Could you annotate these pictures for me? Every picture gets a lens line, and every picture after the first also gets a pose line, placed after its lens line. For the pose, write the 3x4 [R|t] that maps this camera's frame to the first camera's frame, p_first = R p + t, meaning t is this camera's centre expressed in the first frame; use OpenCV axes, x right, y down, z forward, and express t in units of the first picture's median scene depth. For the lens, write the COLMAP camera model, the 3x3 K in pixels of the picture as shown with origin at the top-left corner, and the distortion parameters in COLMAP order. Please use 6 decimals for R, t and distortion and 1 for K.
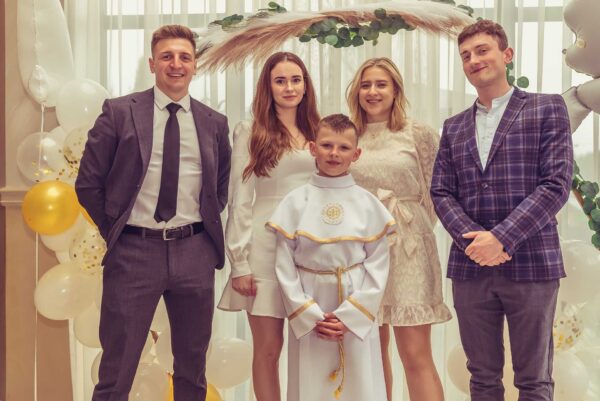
lens RADIAL K [[719.8, 0, 293.3], [0, 719.8, 202.8], [0, 0, 1]] dist [0.062044, 0.000000]
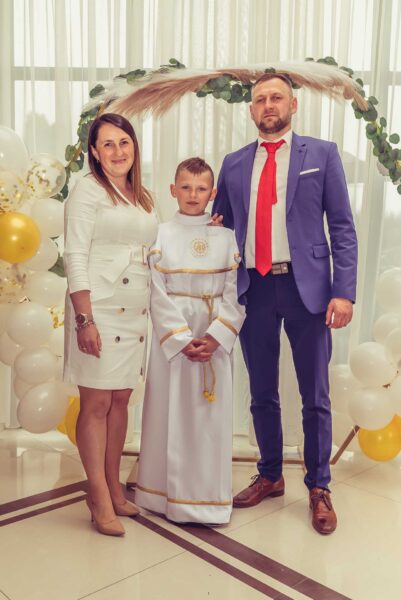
lens RADIAL K [[661.0, 0, 200.2], [0, 661.0, 302.0], [0, 0, 1]] dist [0.023694, 0.000000]
pose [[0.999518, 0.017055, 0.025955, -0.006973], [-0.019288, 0.995901, 0.088372, 0.000849], [-0.024341, -0.088830, 0.995749, -0.039299]]
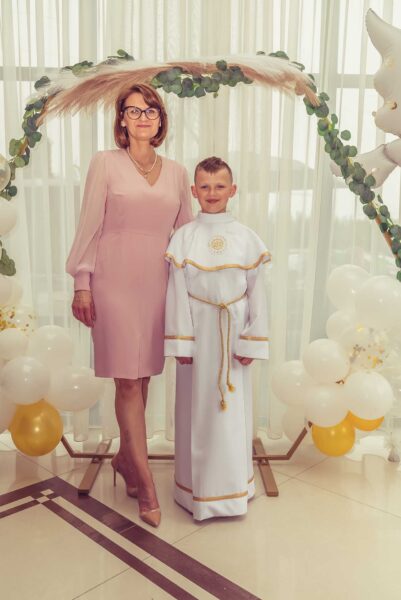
lens RADIAL K [[549.5, 0, 200.7], [0, 549.5, 300.9], [0, 0, 1]] dist [0.008812, -0.003906]
pose [[0.993896, 0.003670, 0.110259, -0.000216], [-0.013936, 0.995617, 0.092485, 0.013375], [-0.109436, -0.093457, 0.989591, 0.151470]]
